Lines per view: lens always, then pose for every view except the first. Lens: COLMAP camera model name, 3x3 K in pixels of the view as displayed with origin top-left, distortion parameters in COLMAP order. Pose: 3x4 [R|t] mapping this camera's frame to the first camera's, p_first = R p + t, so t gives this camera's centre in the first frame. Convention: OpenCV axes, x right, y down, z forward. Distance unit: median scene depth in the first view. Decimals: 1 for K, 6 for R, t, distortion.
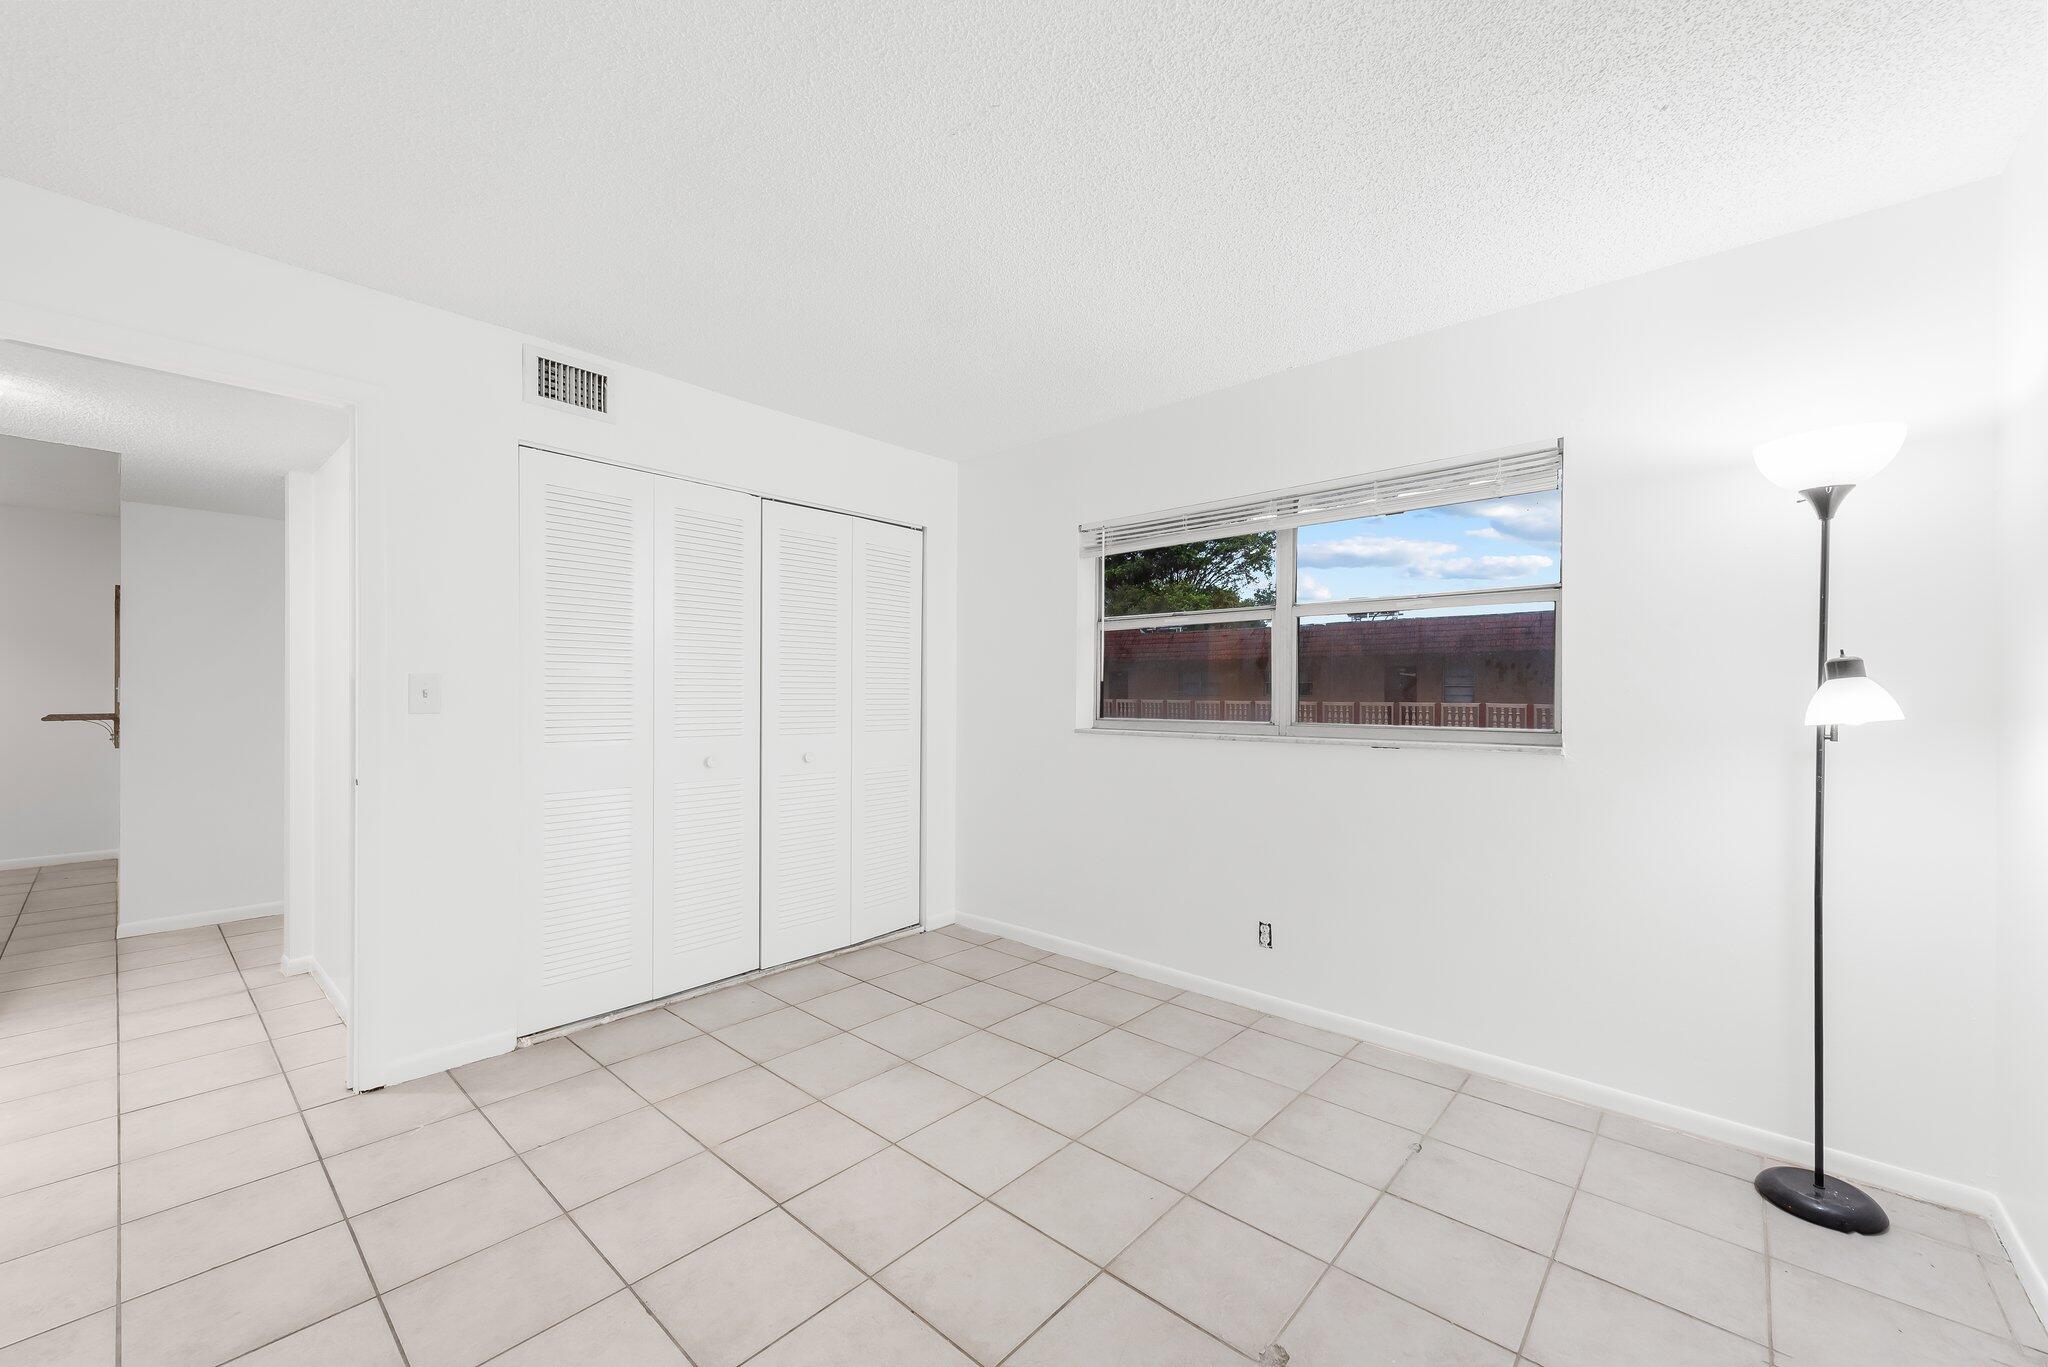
lens RADIAL K [[795.9, 0, 1022.0], [0, 795.9, 693.7], [0, 0, 1]] dist [0.002263, 0.000181]
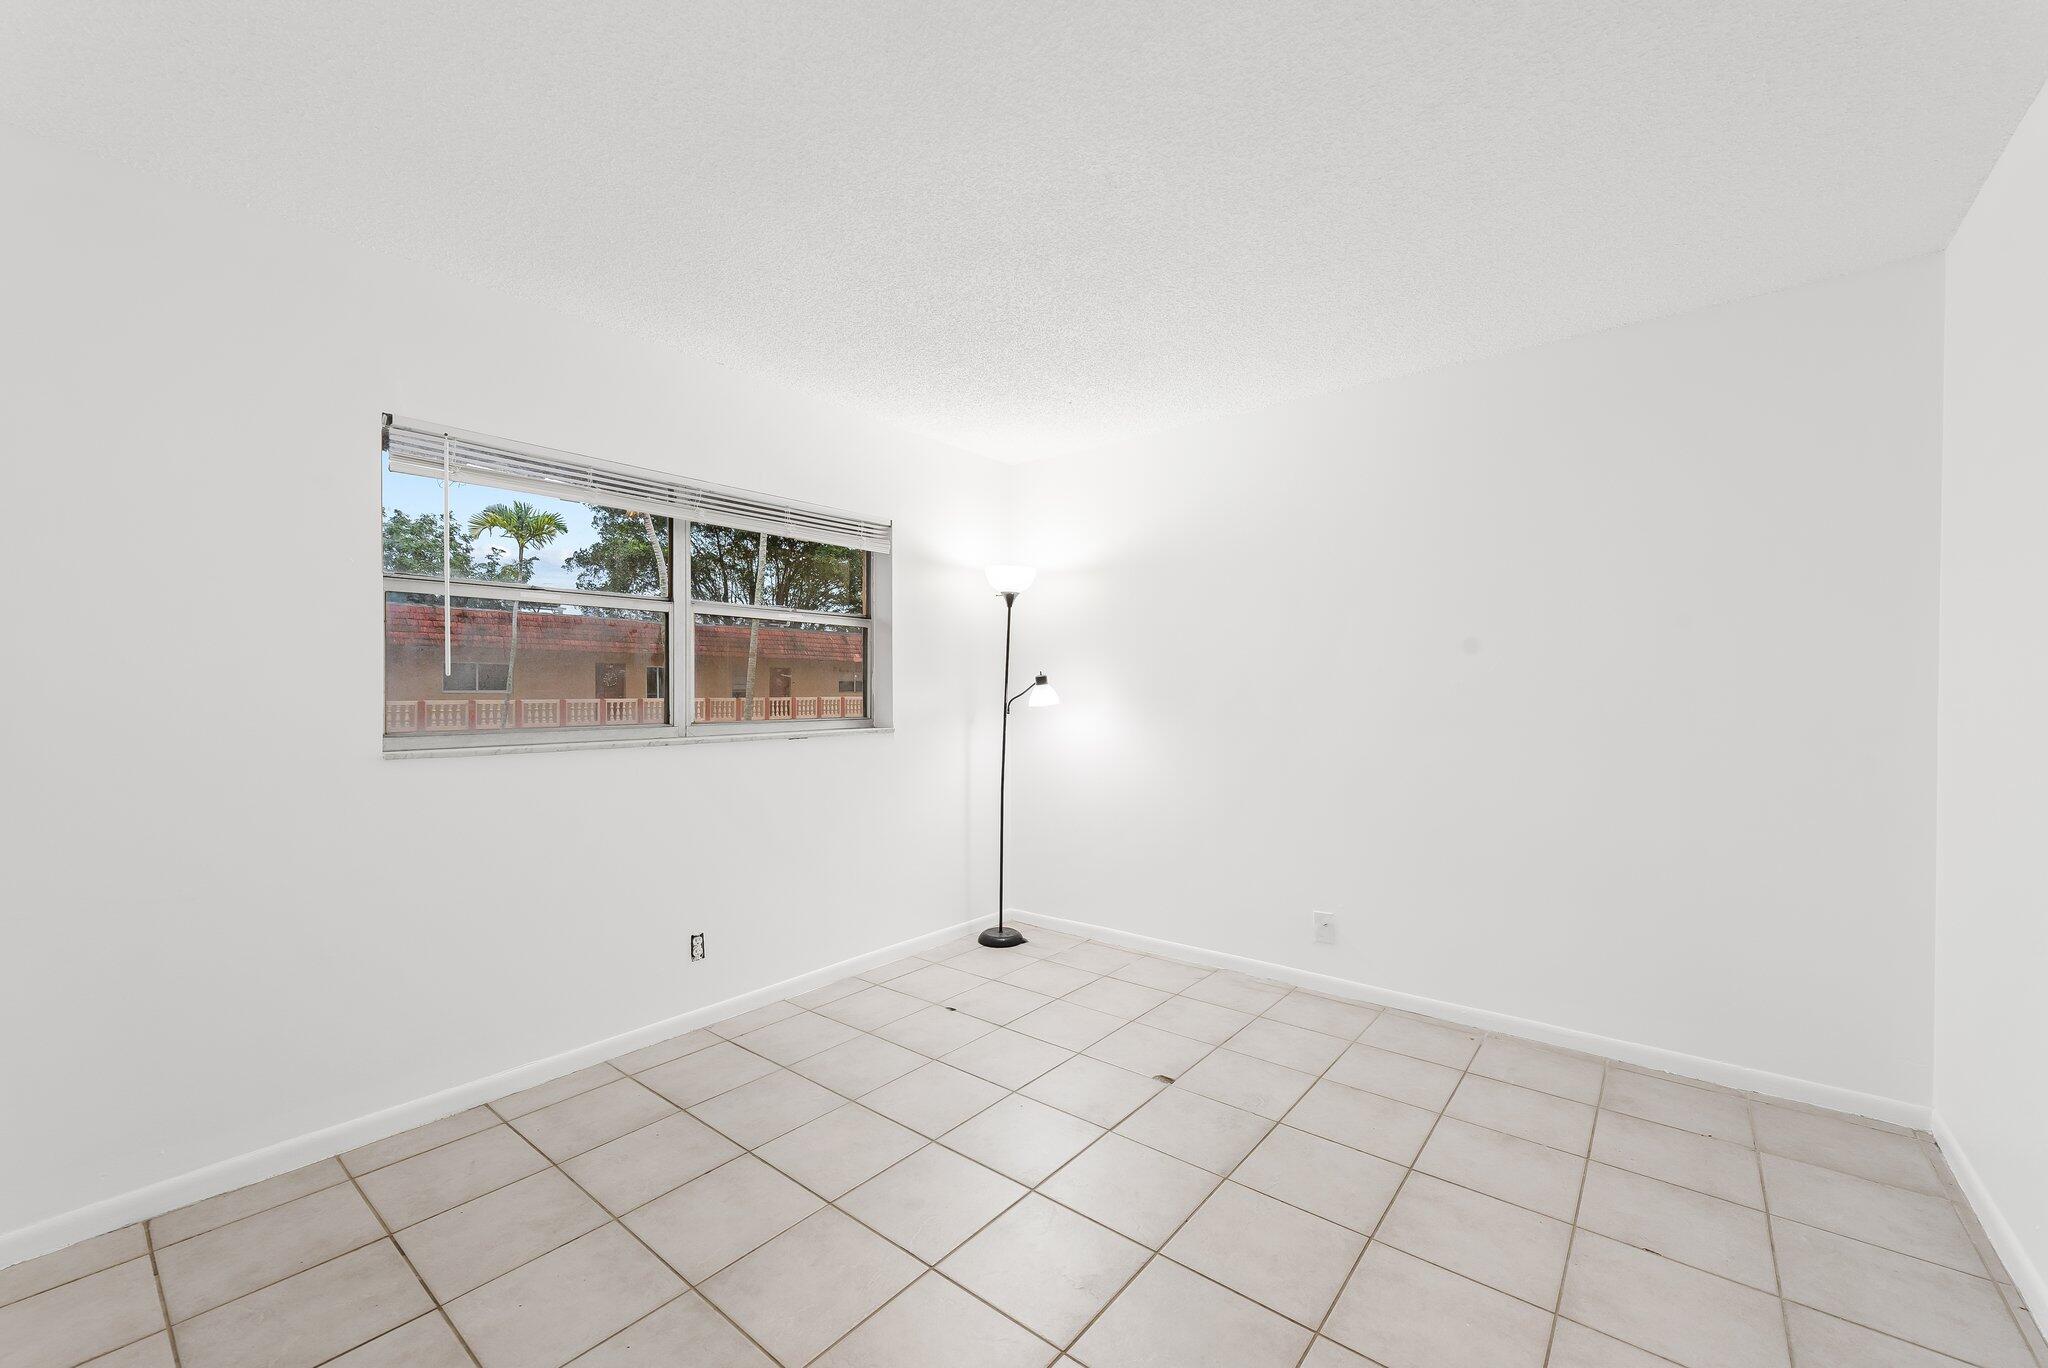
lens RADIAL K [[795.9, 0, 1022.0], [0, 795.9, 694.2], [0, 0, 1]] dist [0.002263, 0.000181]
pose [[-0.048850, -0.009957, 0.998757, -0.674284], [-0.001366, 0.999950, 0.009902, -0.008709], [-0.998805, -0.000880, -0.048861, 0.676432]]
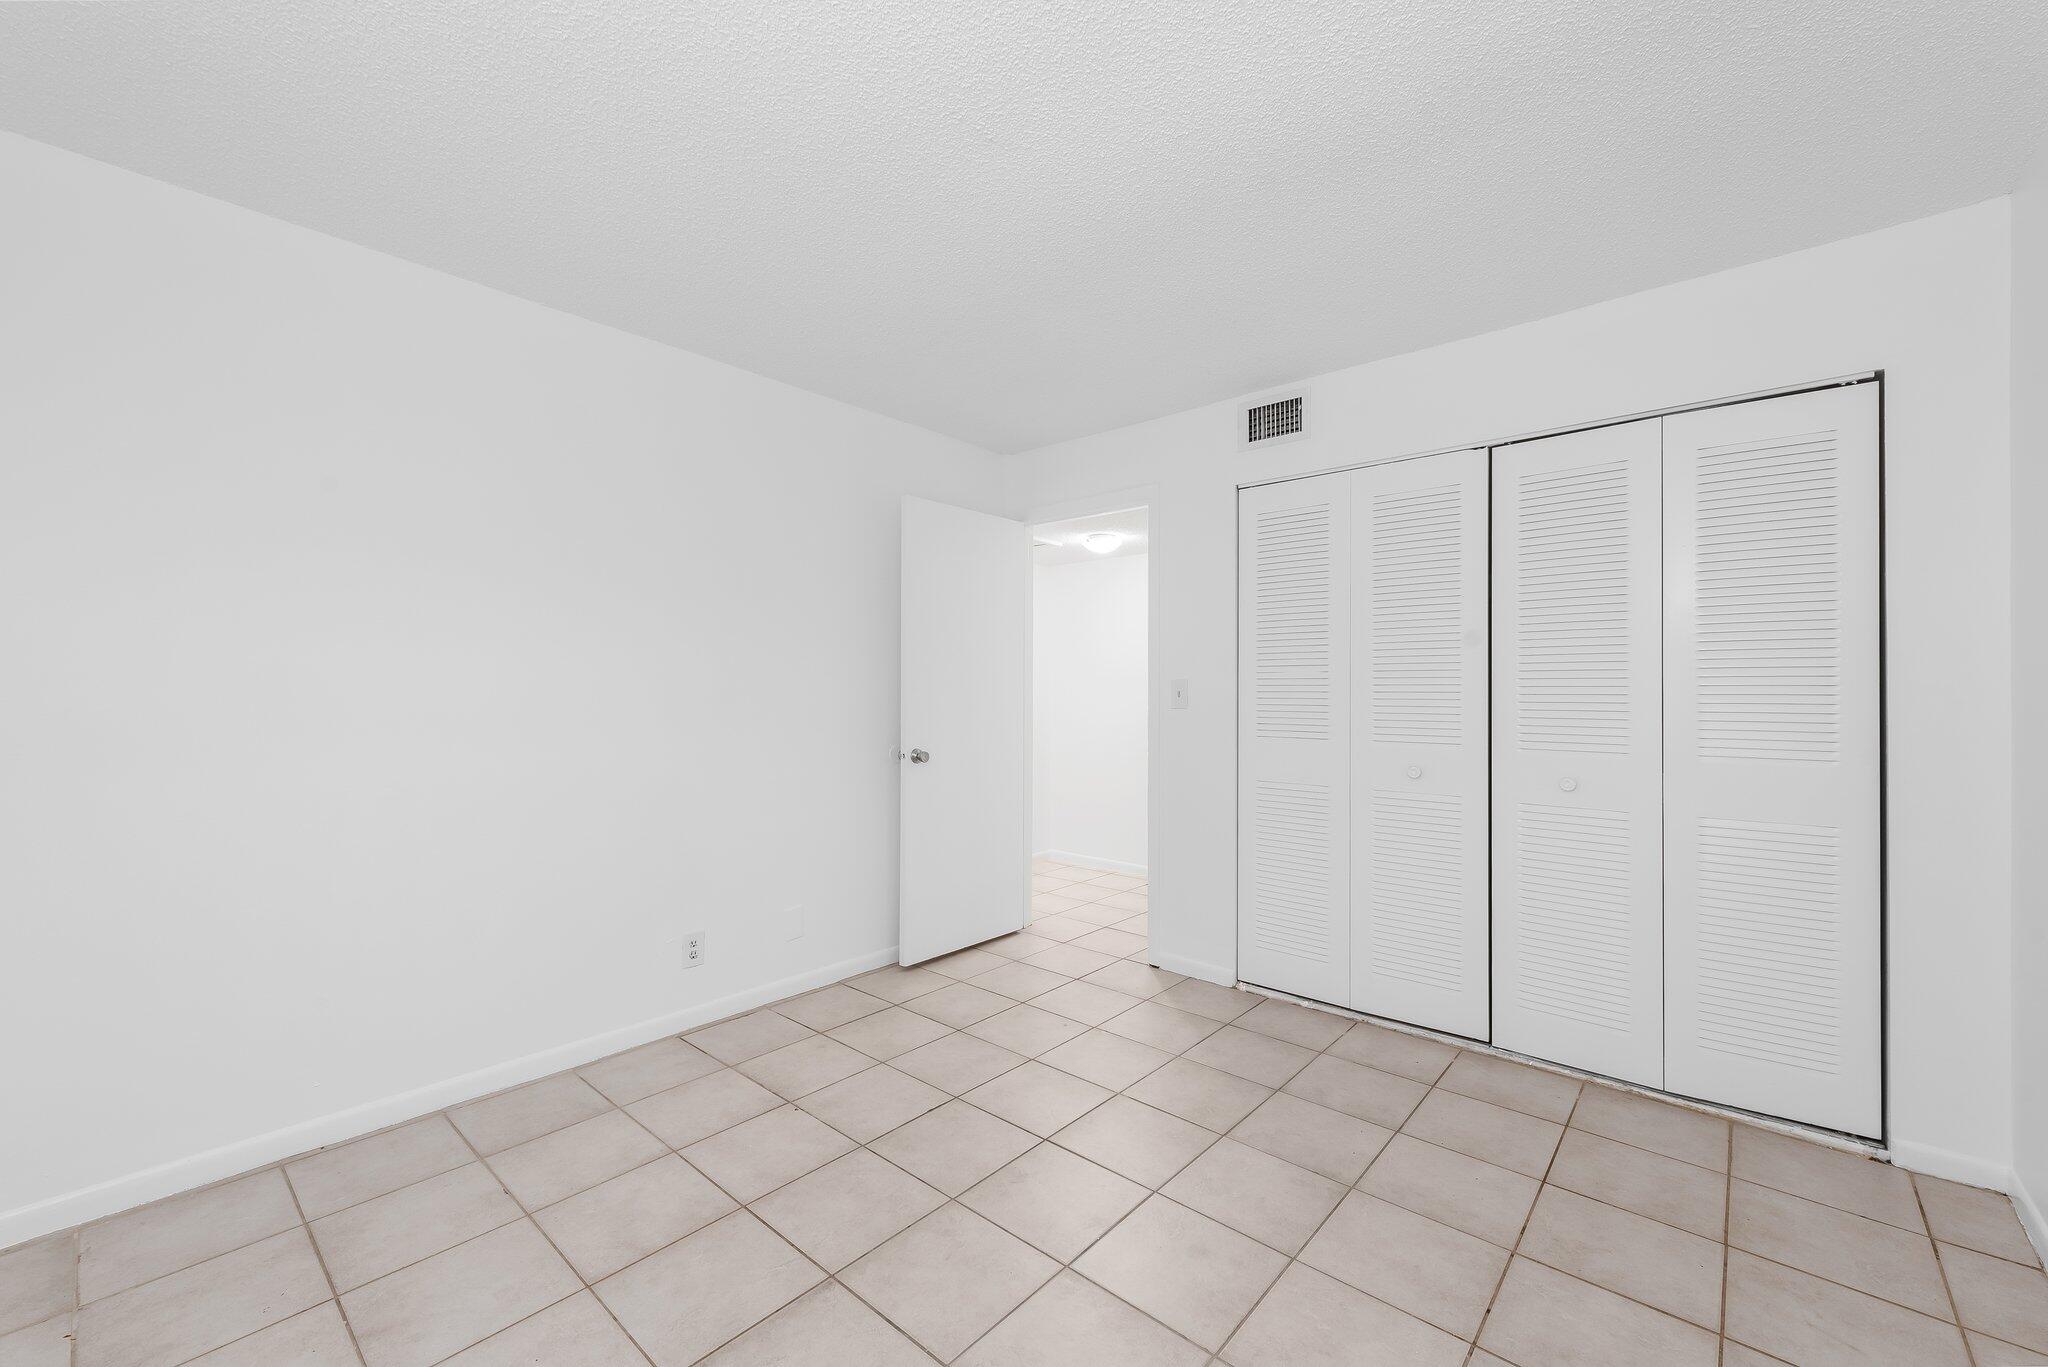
lens RADIAL K [[816.7, 0, 1021.6], [0, 816.7, 682.7], [0, 0, 1]] dist [-0.001593, -0.000156]
pose [[0.000141, -0.016668, -0.999861, 0.540837], [-0.006544, 0.999840, -0.016669, 0.005193], [0.999979, 0.006546, 0.000032, 0.596800]]
